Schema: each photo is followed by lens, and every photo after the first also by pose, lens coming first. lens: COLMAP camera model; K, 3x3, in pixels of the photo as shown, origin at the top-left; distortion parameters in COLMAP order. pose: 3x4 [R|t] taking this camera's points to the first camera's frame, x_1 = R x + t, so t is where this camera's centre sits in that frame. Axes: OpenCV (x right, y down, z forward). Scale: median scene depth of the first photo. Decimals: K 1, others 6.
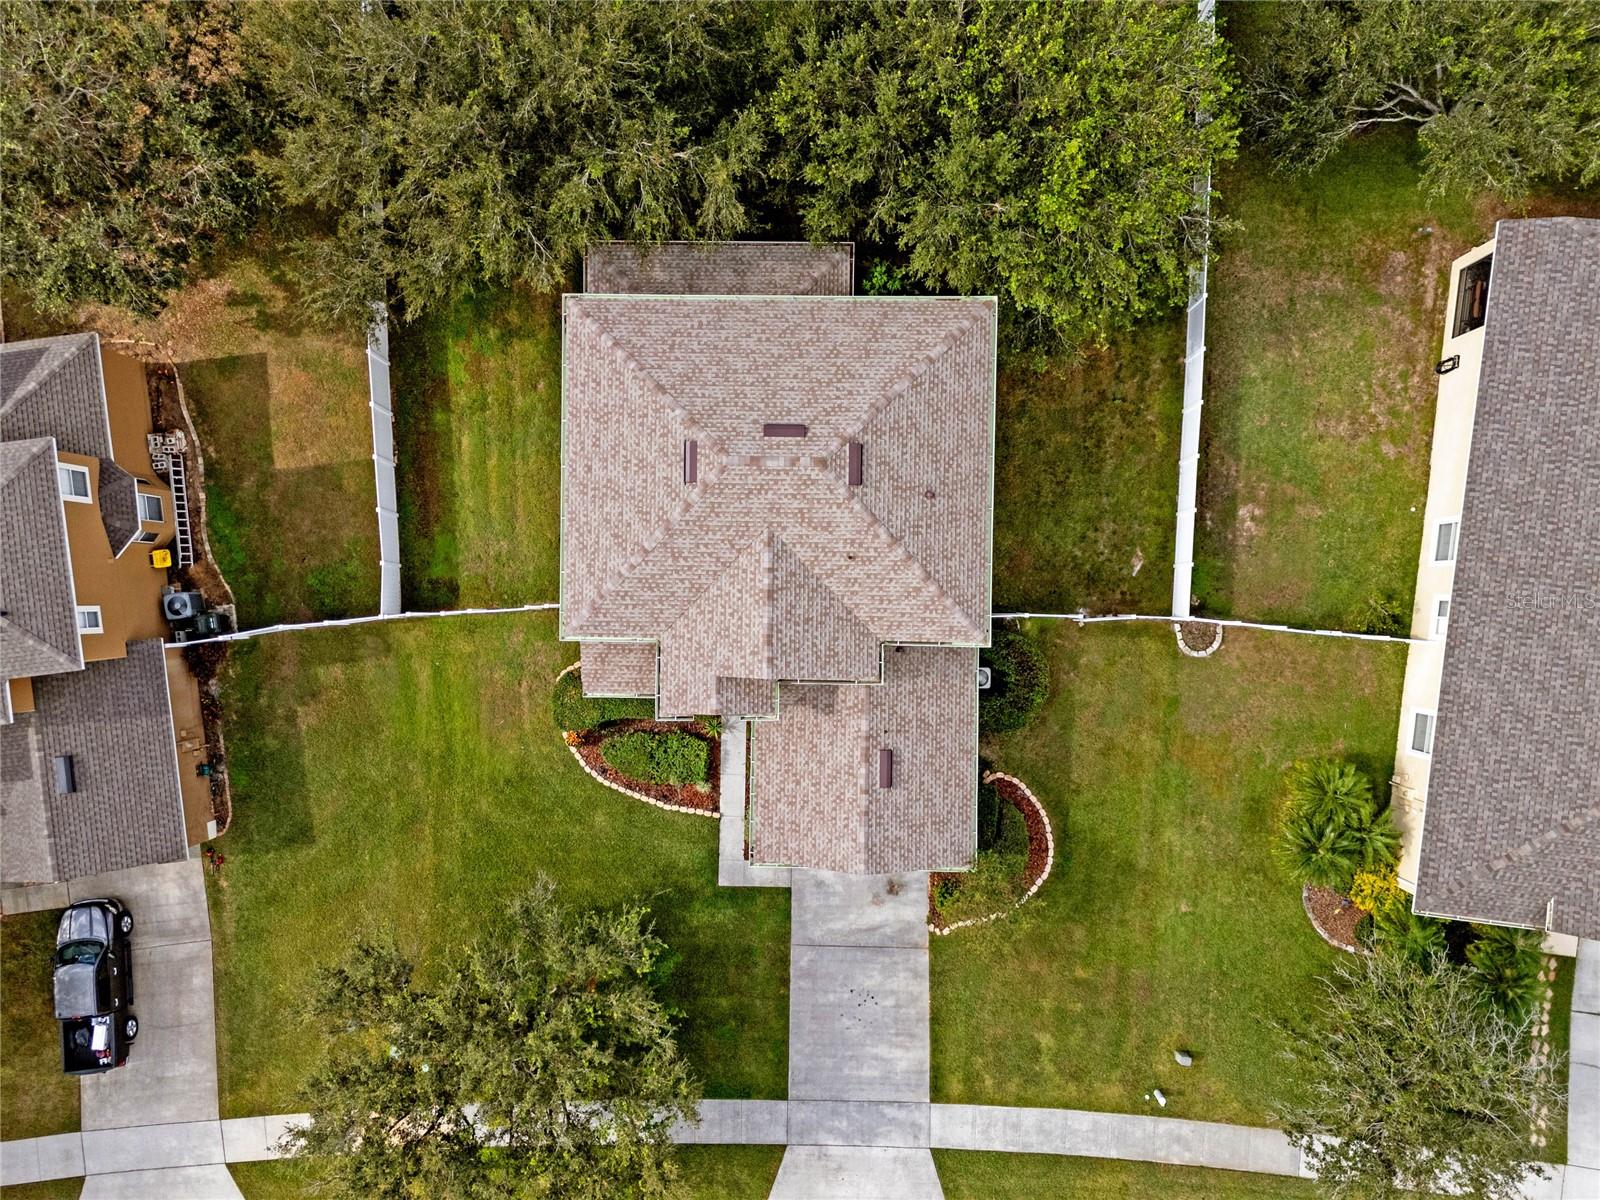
lens RADIAL K [[1189.5, 0, 805.1], [0, 1189.5, 531.3], [0, 0, 1]] dist [0.031031, -0.007766]
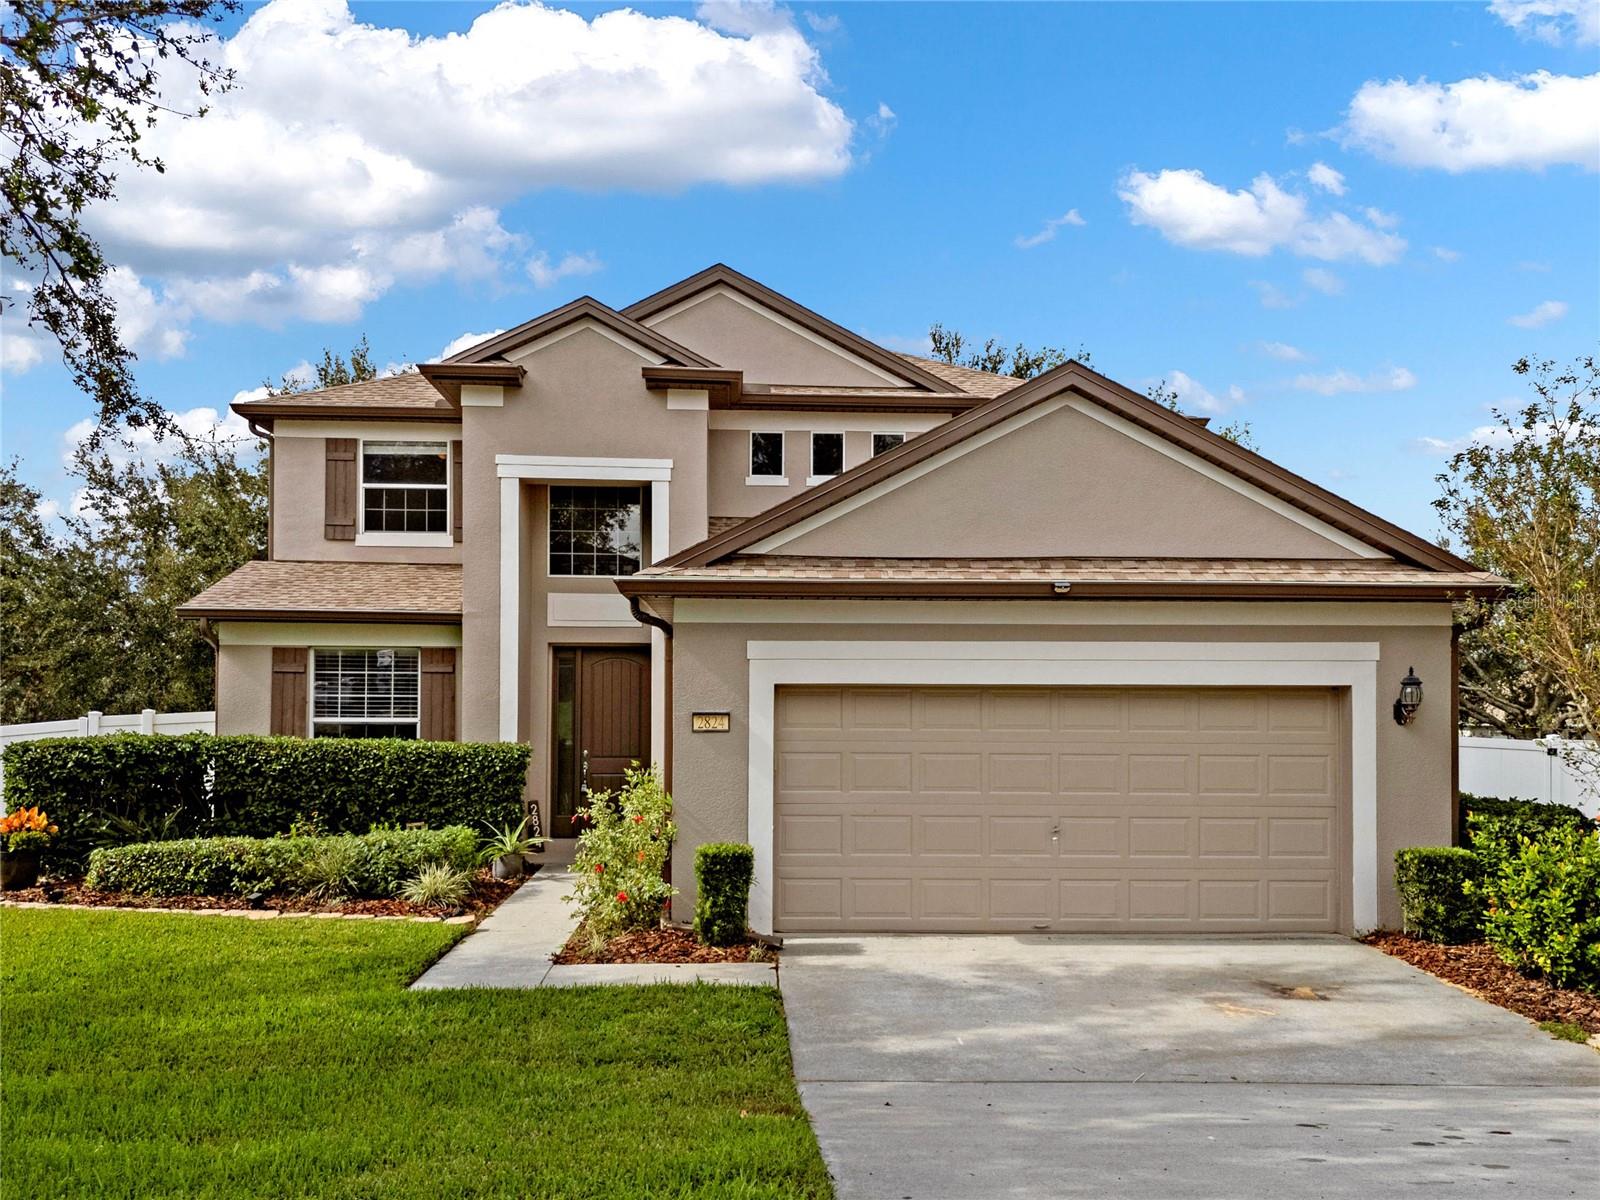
lens RADIAL K [[1331.7, 0, 812.3], [0, 1331.7, 676.7], [0, 0, 1]] dist [0.035093, -0.008339]
pose [[0.997253, 0.028919, 0.068188, -0.023773], [0.067263, 0.031824, -0.997228, 0.526183], [-0.031009, 0.999075, 0.029791, 0.965368]]
